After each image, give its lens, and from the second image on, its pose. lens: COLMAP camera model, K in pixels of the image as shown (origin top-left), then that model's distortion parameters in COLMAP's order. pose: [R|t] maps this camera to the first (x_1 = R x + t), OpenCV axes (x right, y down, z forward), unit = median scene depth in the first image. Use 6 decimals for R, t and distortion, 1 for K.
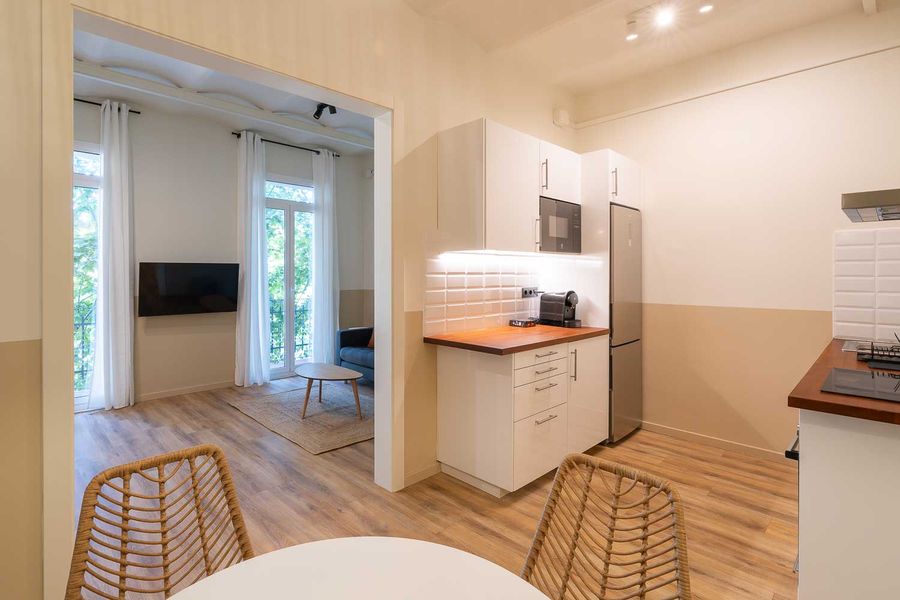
lens RADIAL K [[445.1, 0, 434.2], [0, 445.1, 275.1], [0, 0, 1]] dist [0.002960, 0.000259]
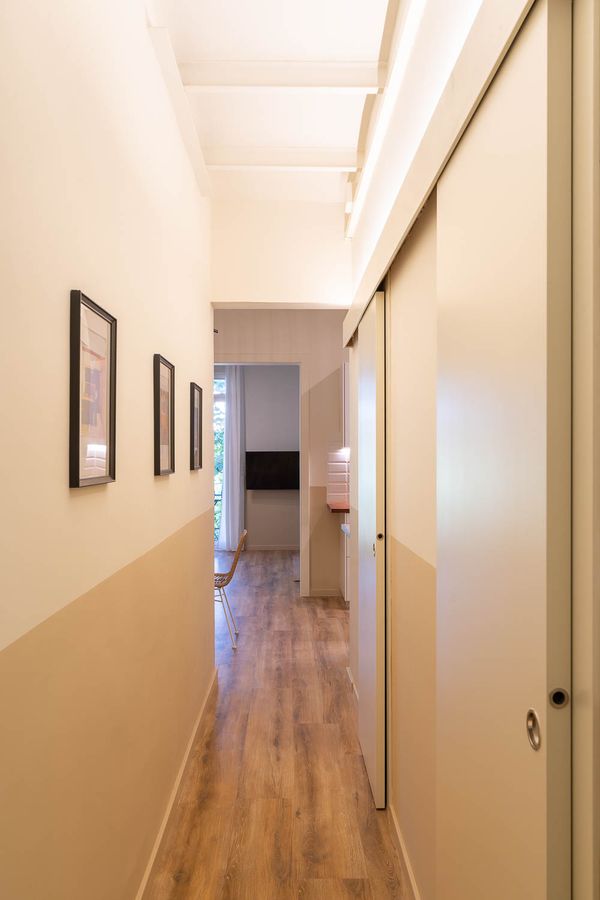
lens RADIAL K [[706.3, 0, 300.0], [0, 706.3, 450.0], [0, 0, 1]] dist [-0.004087, 0.007677]
pose [[0.736873, -0.002986, -0.676024, 1.359958], [-0.001727, 0.999979, -0.006299, -0.026132], [0.676029, 0.005809, 0.736852, -0.747037]]
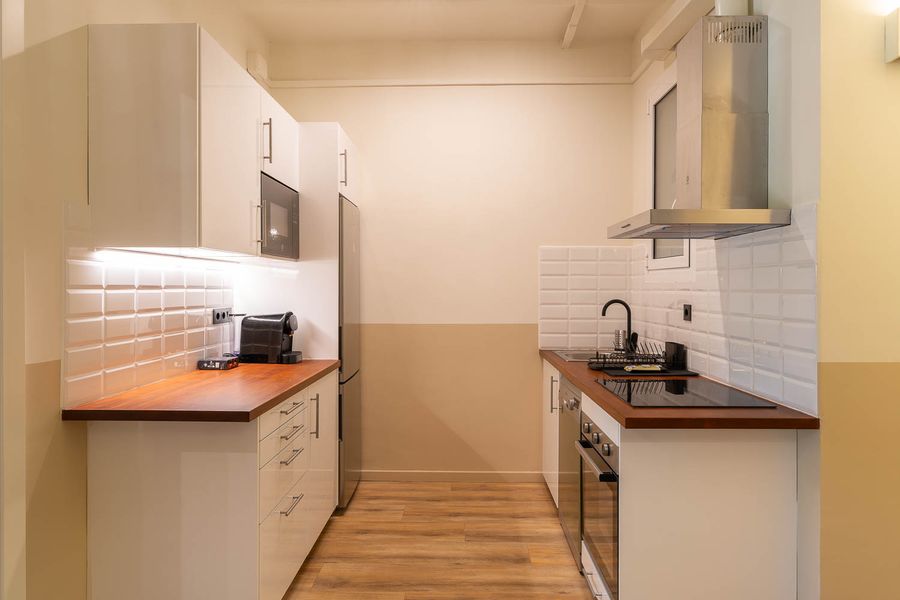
lens RADIAL K [[553.9, 0, 453.0], [0, 553.9, 288.0], [0, 0, 1]] dist [-0.001399, -0.001251]
pose [[0.711903, -0.000909, 0.702277, -0.133888], [0.002070, 0.999998, -0.000805, -0.001112], [-0.702274, 0.002027, 0.711903, 0.195421]]
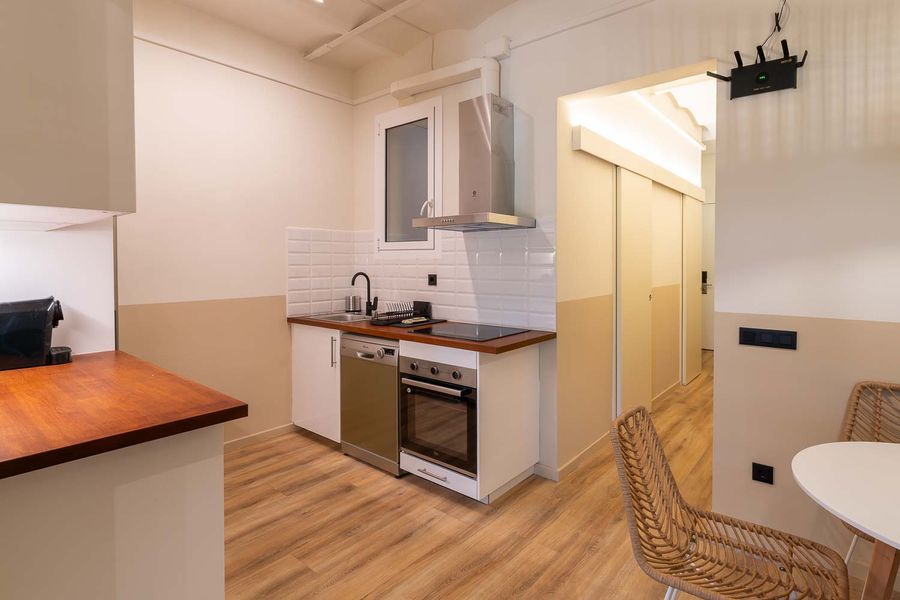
lens RADIAL K [[460.6, 0, 452.5], [0, 460.6, 269.2], [0, 0, 1]] dist [-0.003342, -0.000163]
pose [[-0.103740, -0.016027, 0.994475, -0.318245], [0.004808, 0.999850, 0.016616, -0.004628], [-0.994593, 0.006505, -0.103647, 0.601486]]
